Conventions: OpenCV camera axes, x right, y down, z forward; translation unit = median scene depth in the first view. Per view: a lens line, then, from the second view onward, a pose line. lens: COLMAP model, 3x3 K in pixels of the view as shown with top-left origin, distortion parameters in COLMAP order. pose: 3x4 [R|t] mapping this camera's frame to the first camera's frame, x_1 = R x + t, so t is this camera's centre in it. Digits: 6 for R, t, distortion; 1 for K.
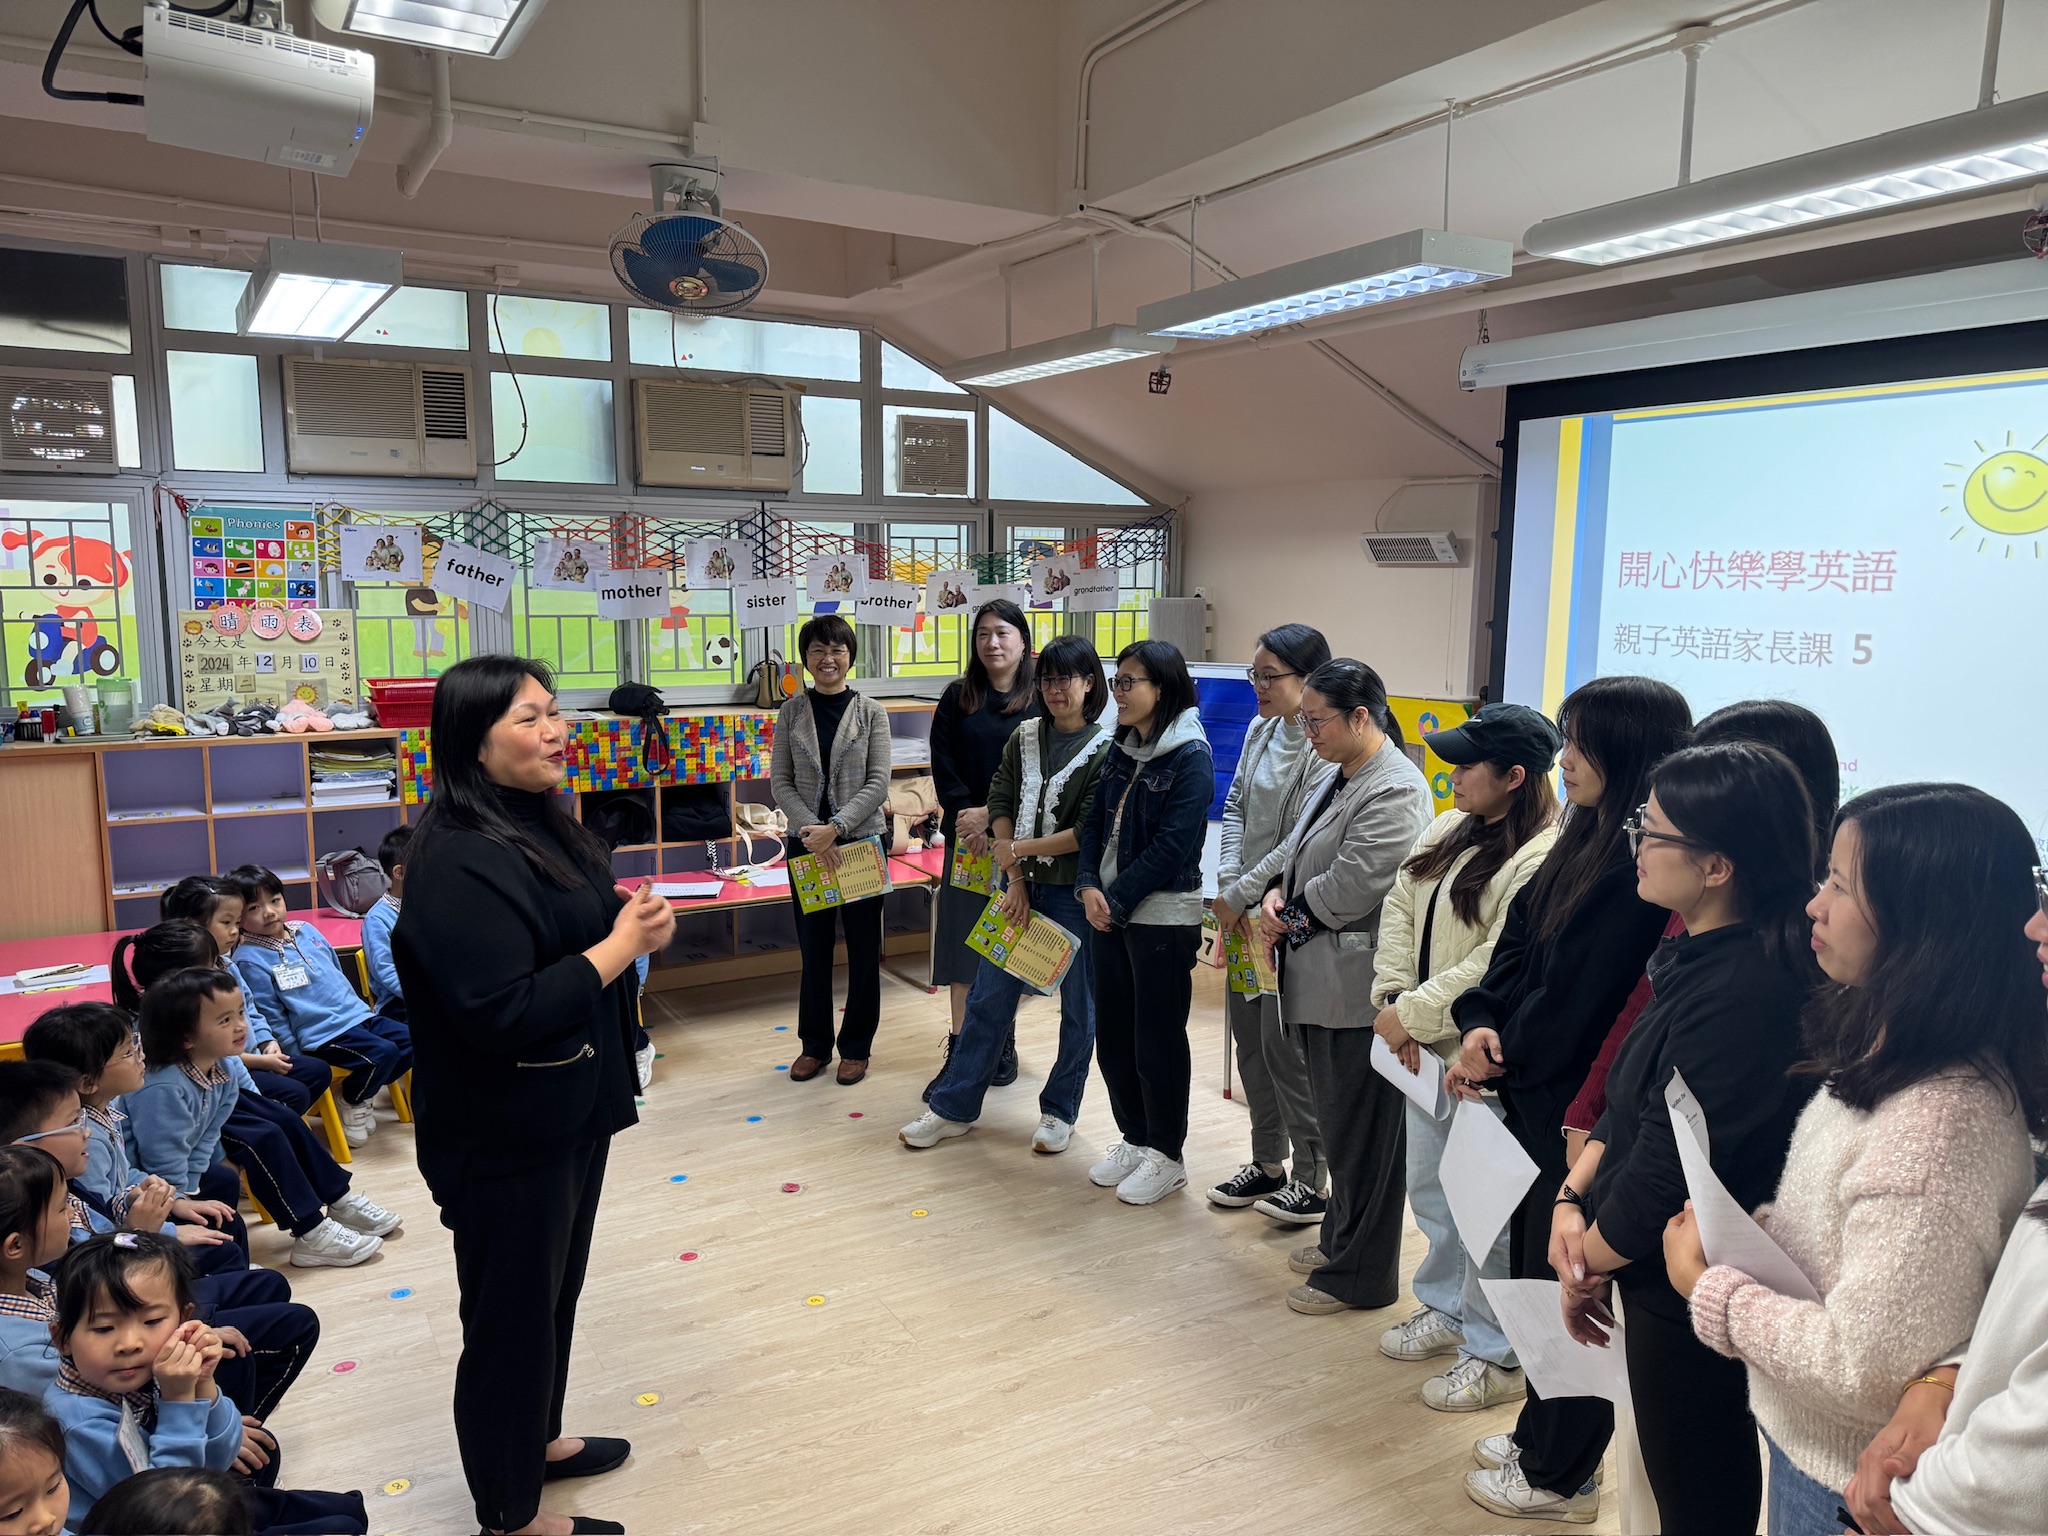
lens RADIAL K [[1466.7, 0, 1023.5], [0, 1466.7, 769.8], [0, 0, 1]] dist [0.005166, -0.007346]
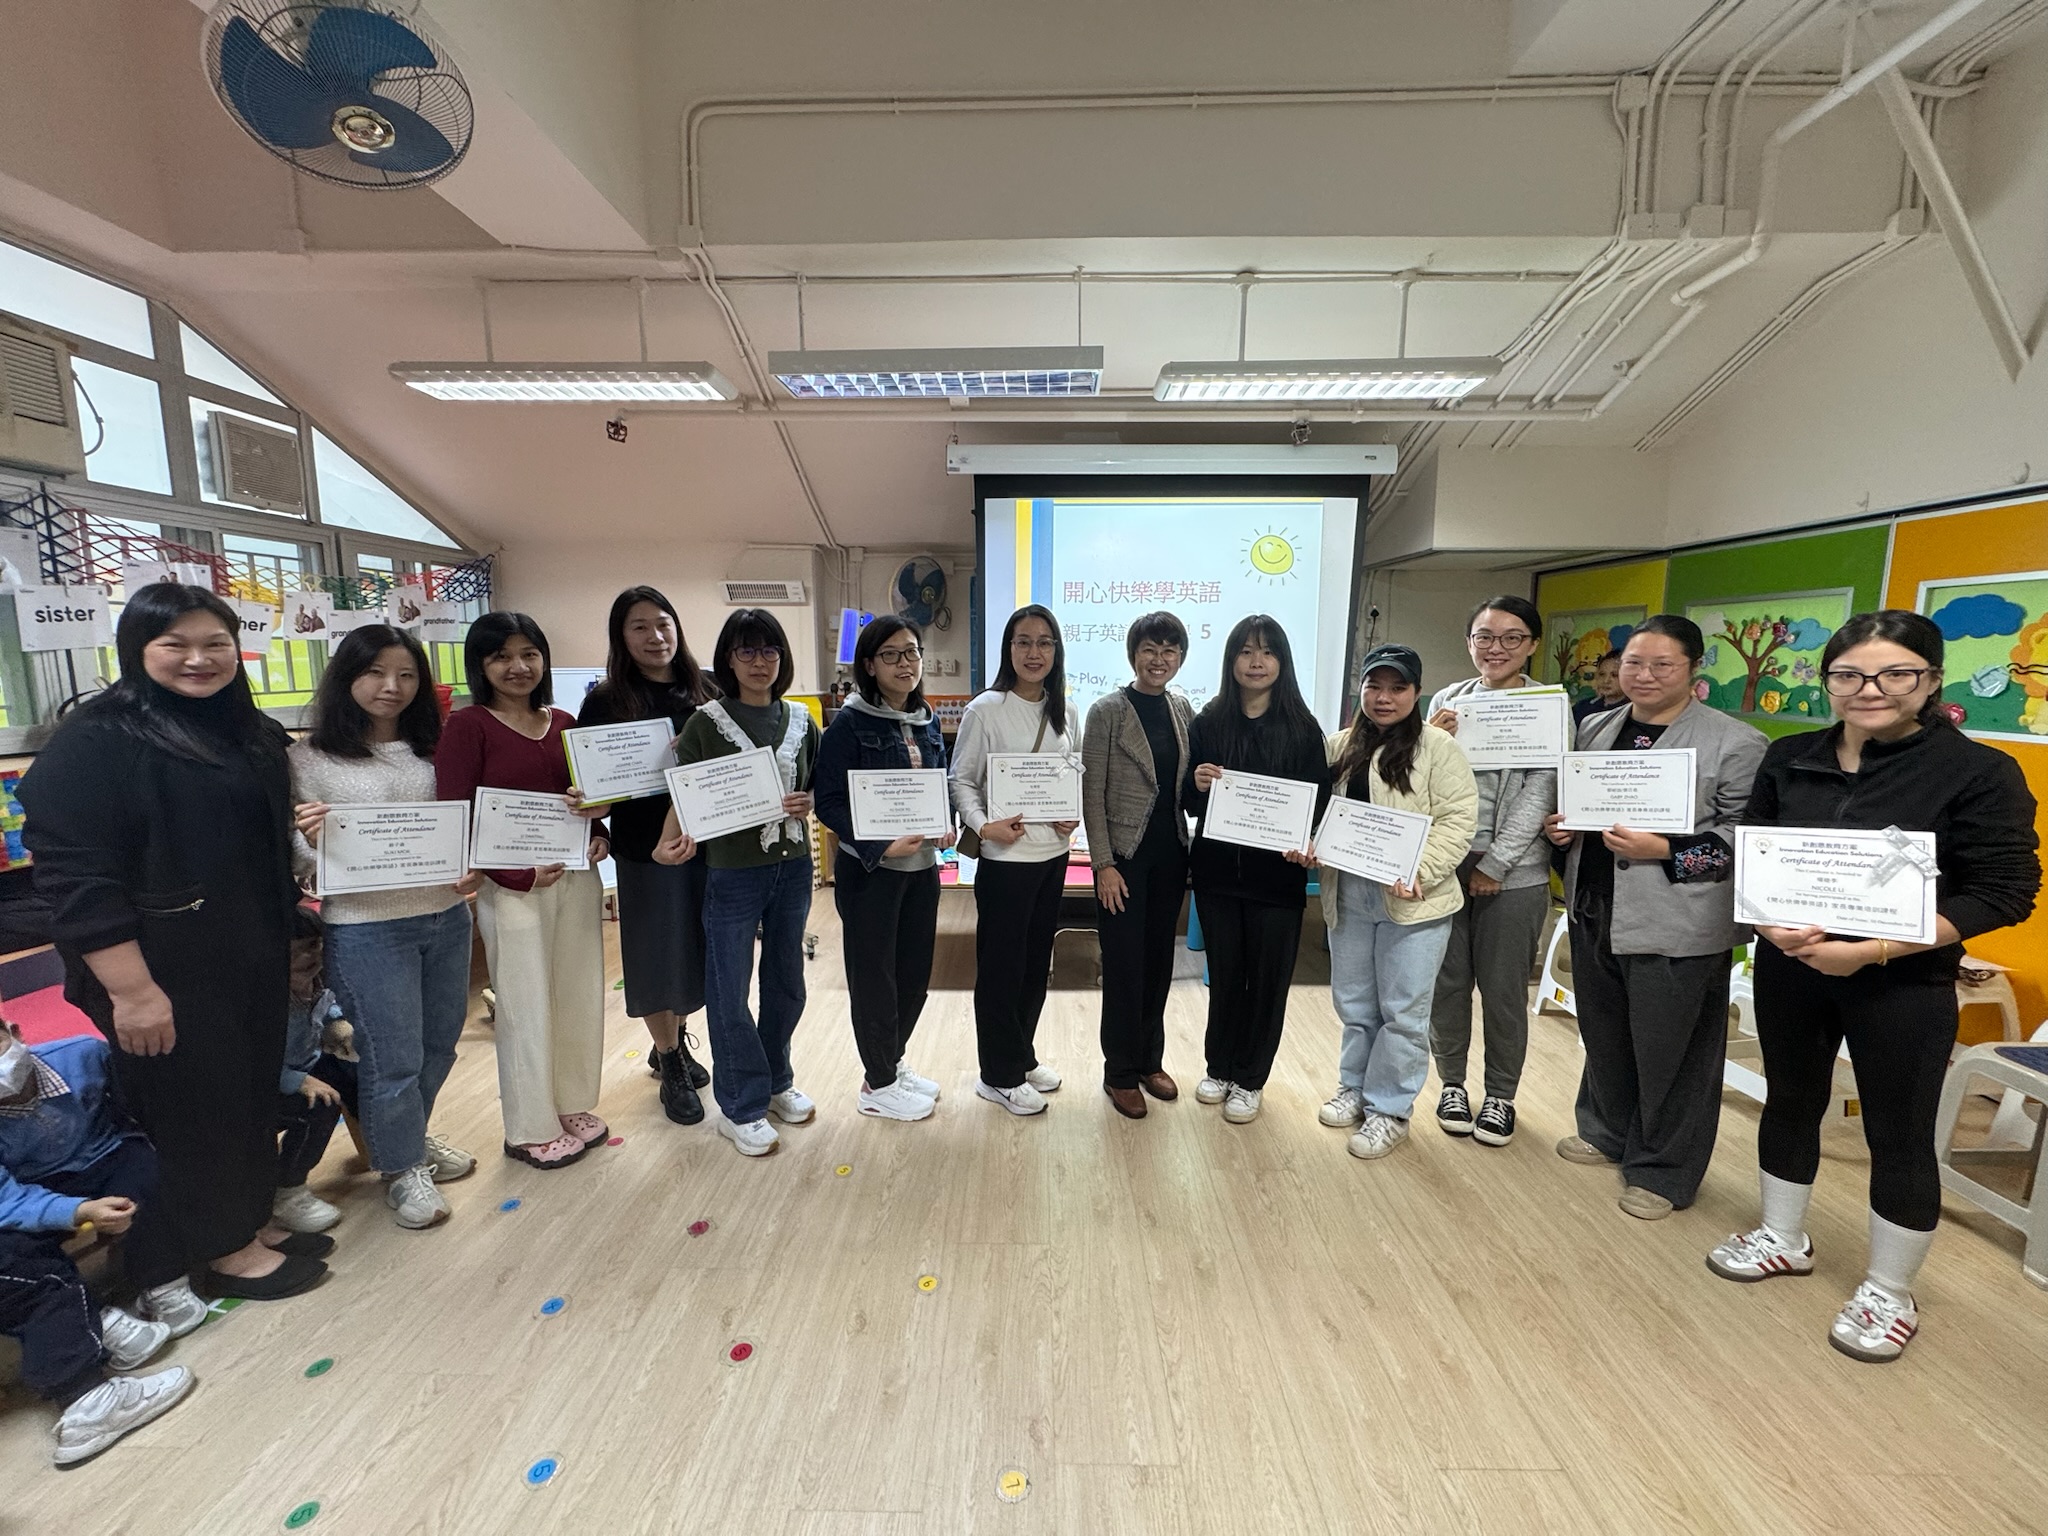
lens RADIAL K [[845.3, 0, 1037.9], [0, 845.3, 758.9], [0, 0, 1]] dist [0.002432, -0.000851]
pose [[0.511418, -0.109985, 0.852265, -0.306323], [0.123840, 0.990856, 0.053557, -0.001210], [-0.850362, 0.078155, 0.520362, 0.352639]]
